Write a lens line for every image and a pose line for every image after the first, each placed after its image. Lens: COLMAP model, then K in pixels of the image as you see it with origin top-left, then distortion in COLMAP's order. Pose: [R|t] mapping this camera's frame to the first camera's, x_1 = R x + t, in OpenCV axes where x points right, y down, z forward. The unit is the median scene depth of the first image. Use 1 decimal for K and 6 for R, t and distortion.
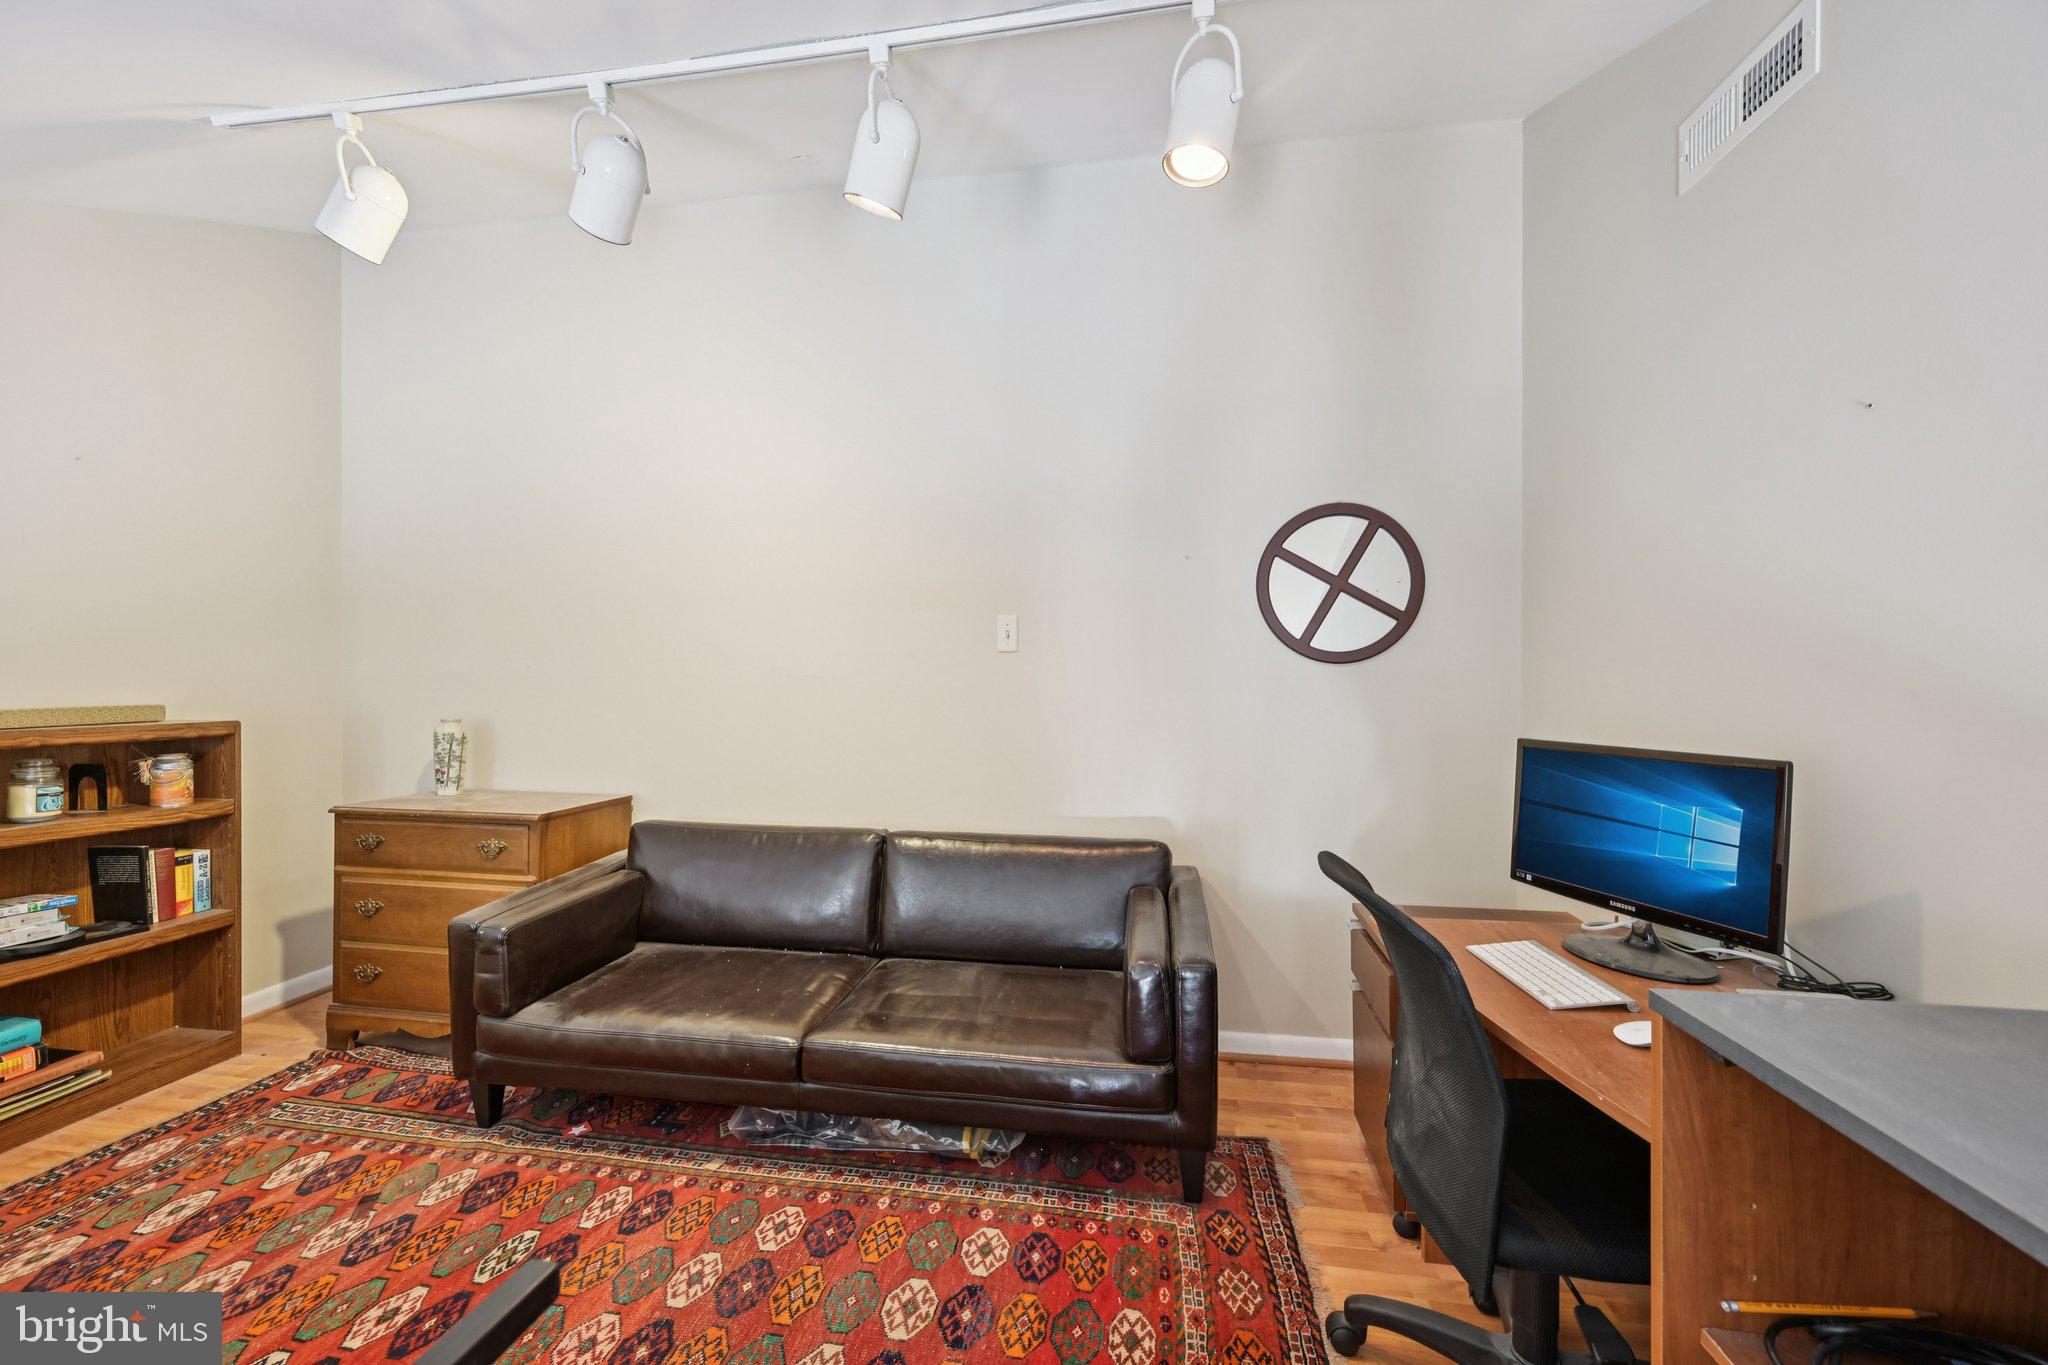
lens RADIAL K [[807.8, 0, 1026.6], [0, 807.8, 676.0], [0, 0, 1]] dist [-0.000887, 0.000587]
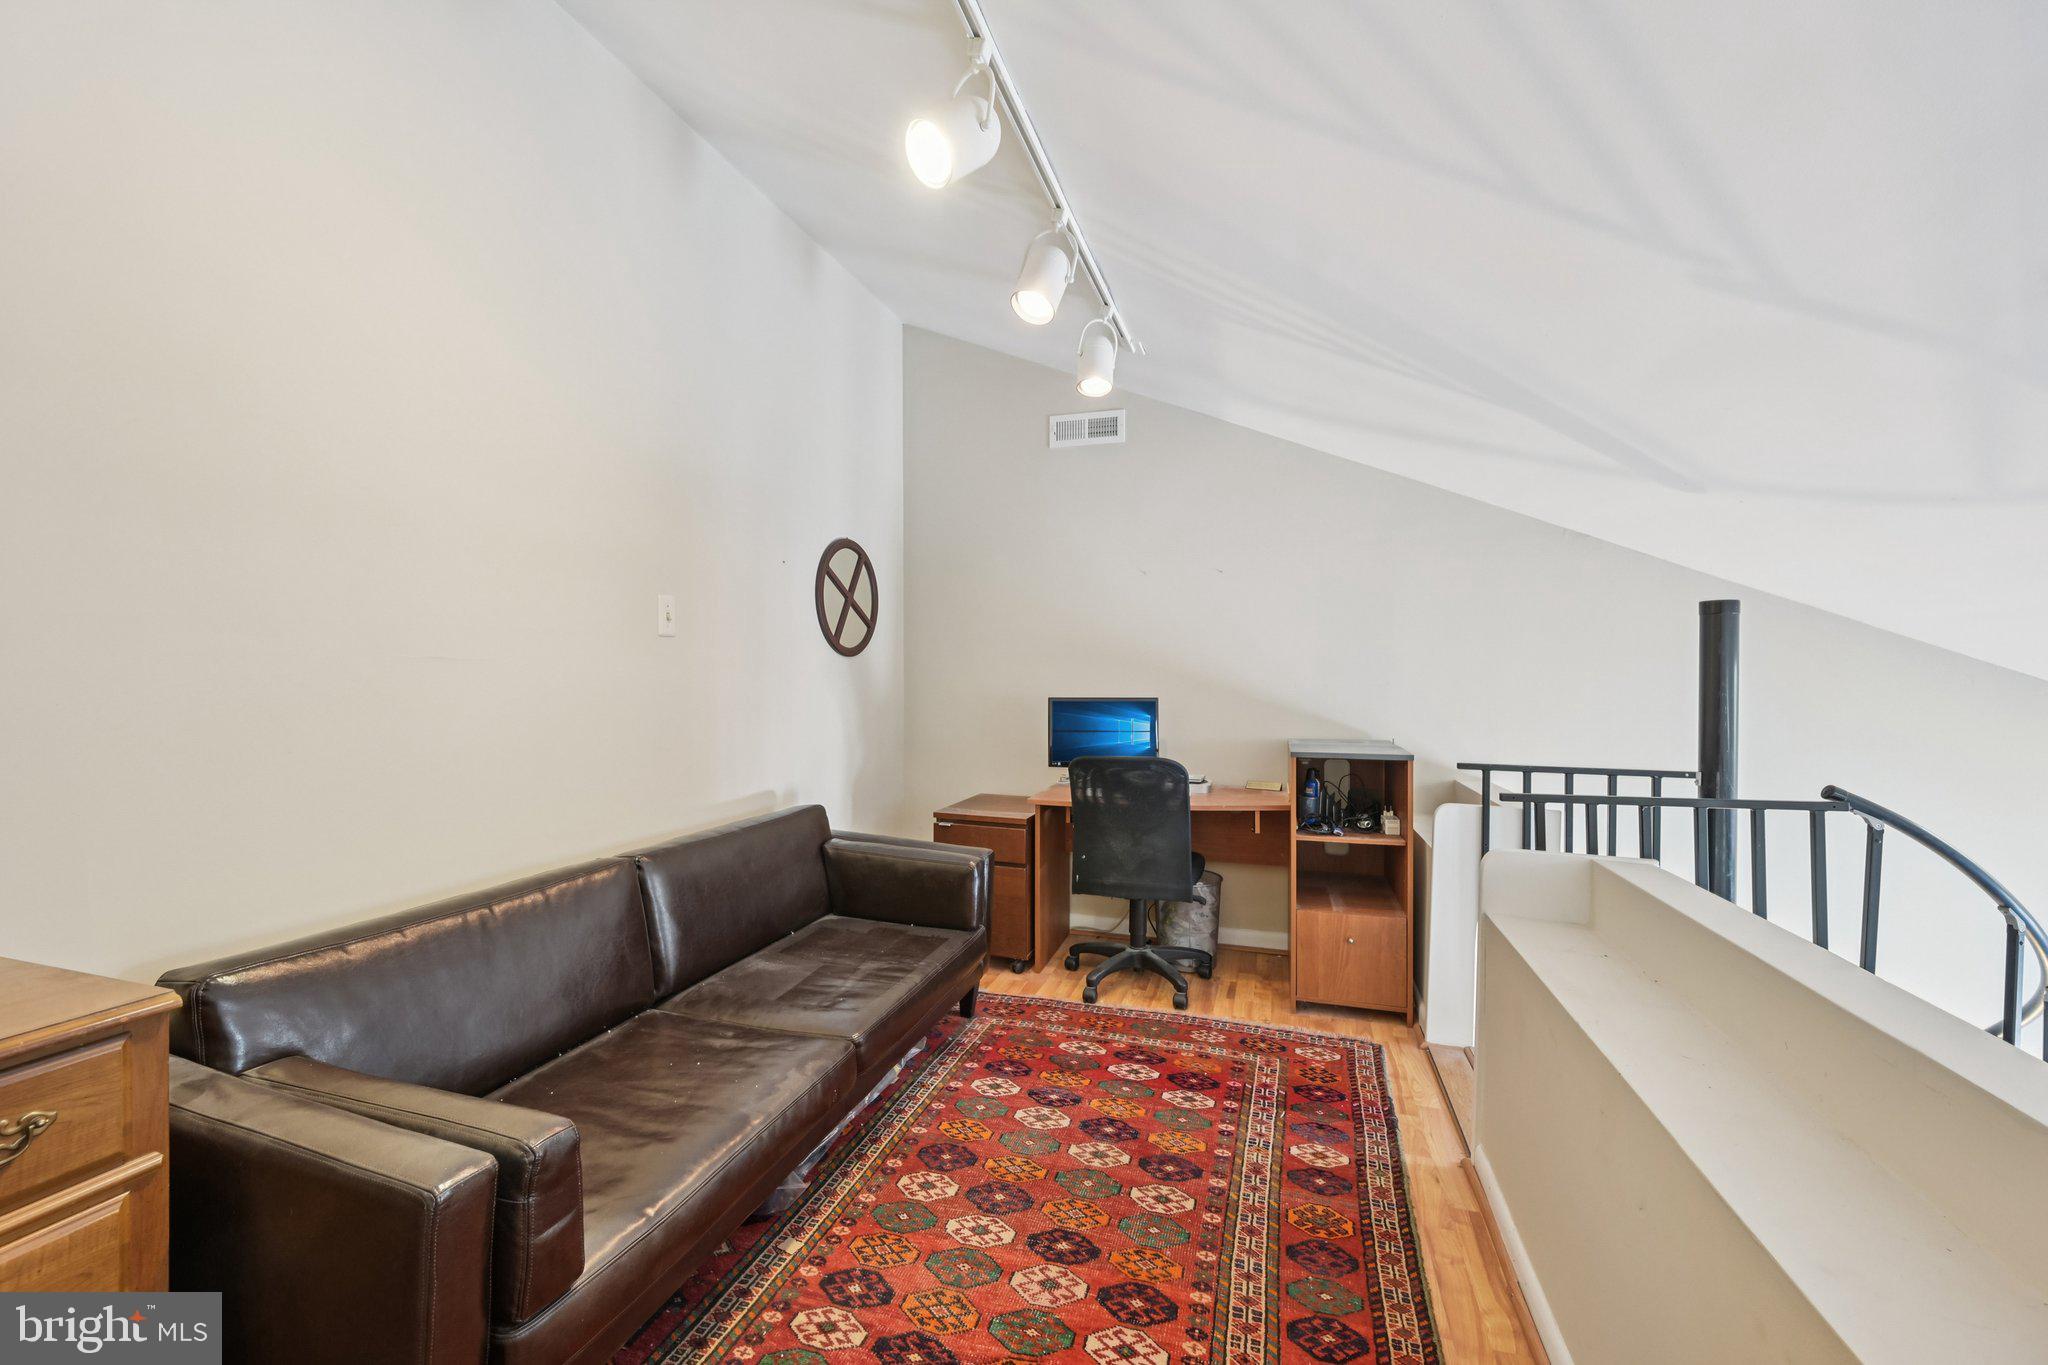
lens RADIAL K [[807.8, 0, 1022.7], [0, 807.8, 679.7], [0, 0, 1]] dist [-0.000887, 0.000587]
pose [[0.139044, -0.008037, 0.990254, -1.283224], [-0.008848, 0.999917, 0.009358, 0.010688], [-0.990247, -0.010063, 0.138962, 0.713062]]
